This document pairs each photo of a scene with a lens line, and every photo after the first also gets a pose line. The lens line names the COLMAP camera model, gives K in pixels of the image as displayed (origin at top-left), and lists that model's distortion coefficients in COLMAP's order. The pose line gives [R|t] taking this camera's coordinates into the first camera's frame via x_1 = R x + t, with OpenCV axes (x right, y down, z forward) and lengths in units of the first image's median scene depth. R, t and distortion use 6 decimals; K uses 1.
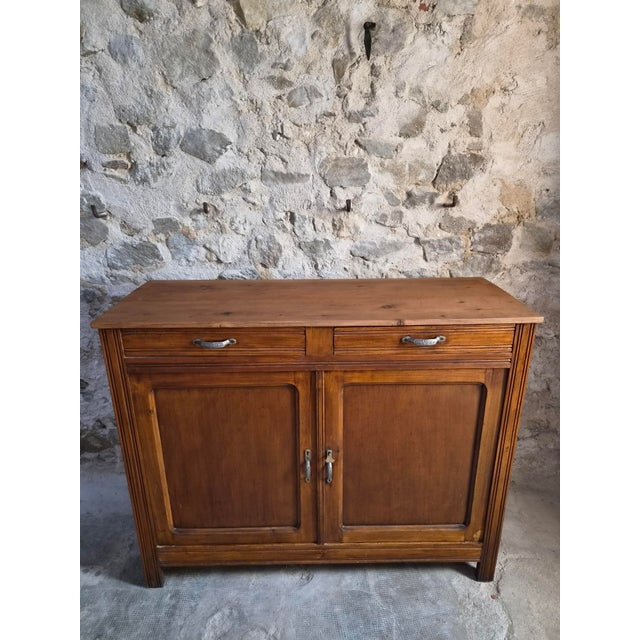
lens RADIAL K [[432.6, 0, 321.9], [0, 432.6, 324.4], [0, 0, 1]] dist [0.062951, -0.048836]
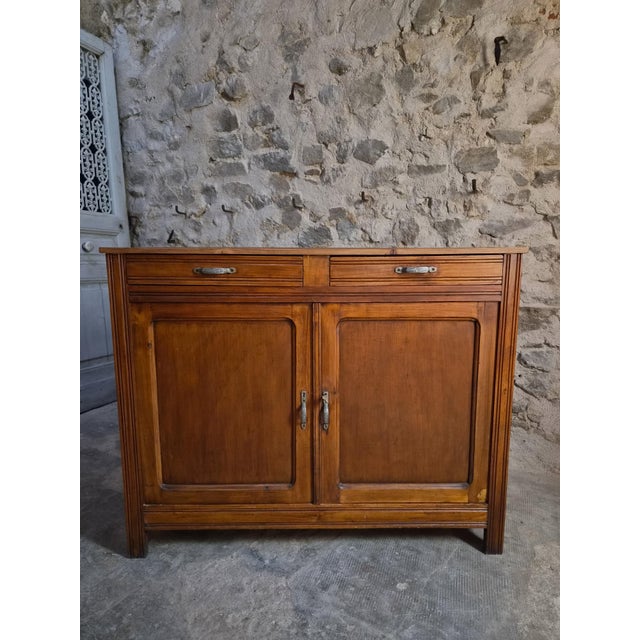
lens RADIAL K [[432.6, 0, 322.3], [0, 432.6, 321.2], [0, 0, 1]] dist [0.062951, -0.048836]
pose [[0.867931, 0.087763, -0.488869, 0.309527], [-0.174675, 0.975324, -0.135022, 0.308872], [0.464956, 0.202583, 0.861844, -0.126821]]
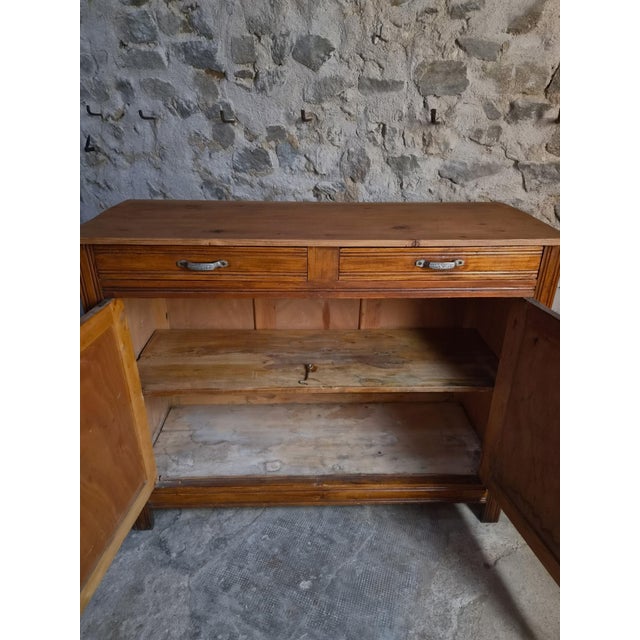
lens RADIAL K [[446.5, 0, 325.3], [0, 446.5, 318.7], [0, 0, 1]] dist [0.062427, -0.048813]
pose [[0.872091, 0.225660, -0.434205, 0.366538], [-0.185646, 0.973560, 0.133102, 0.056409], [0.452760, -0.035469, 0.890926, 0.032495]]
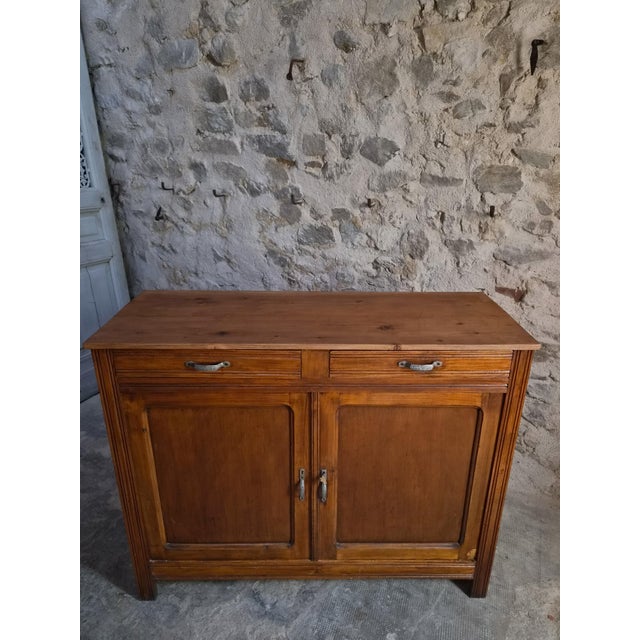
lens RADIAL K [[446.5, 0, 327.0], [0, 446.5, 320.2], [0, 0, 1]] dist [0.062427, -0.048813]
pose [[0.868611, 0.201691, -0.452587, 0.257685], [-0.186224, 0.979324, 0.079022, -0.026760], [0.459167, 0.015643, 0.888212, -0.148390]]
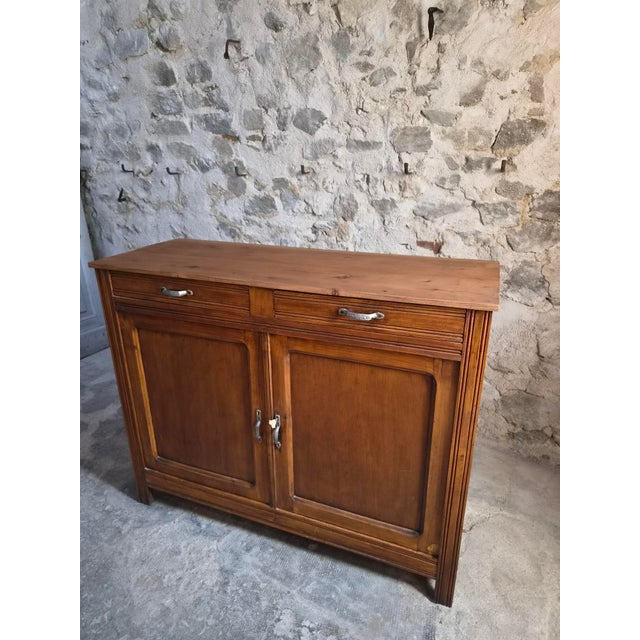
lens RADIAL K [[432.6, 0, 317.5], [0, 432.6, 318.9], [0, 0, 1]] dist [0.062951, -0.048836]
pose [[0.872374, 0.172417, -0.457424, 0.450574], [-0.164208, 0.984719, 0.058003, 0.092602], [0.460435, 0.024513, 0.887355, -0.133201]]
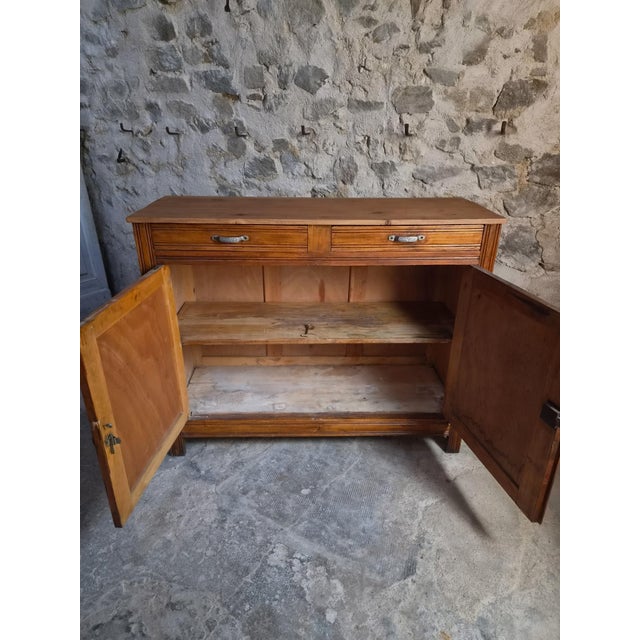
lens RADIAL K [[432.6, 0, 317.4], [0, 432.6, 325.2], [0, 0, 1]] dist [0.062951, -0.048836]
pose [[0.868468, 0.220646, -0.443936, 0.479655], [-0.184549, 0.975023, 0.123575, 0.132188], [0.460114, -0.025393, 0.887497, -0.155034]]
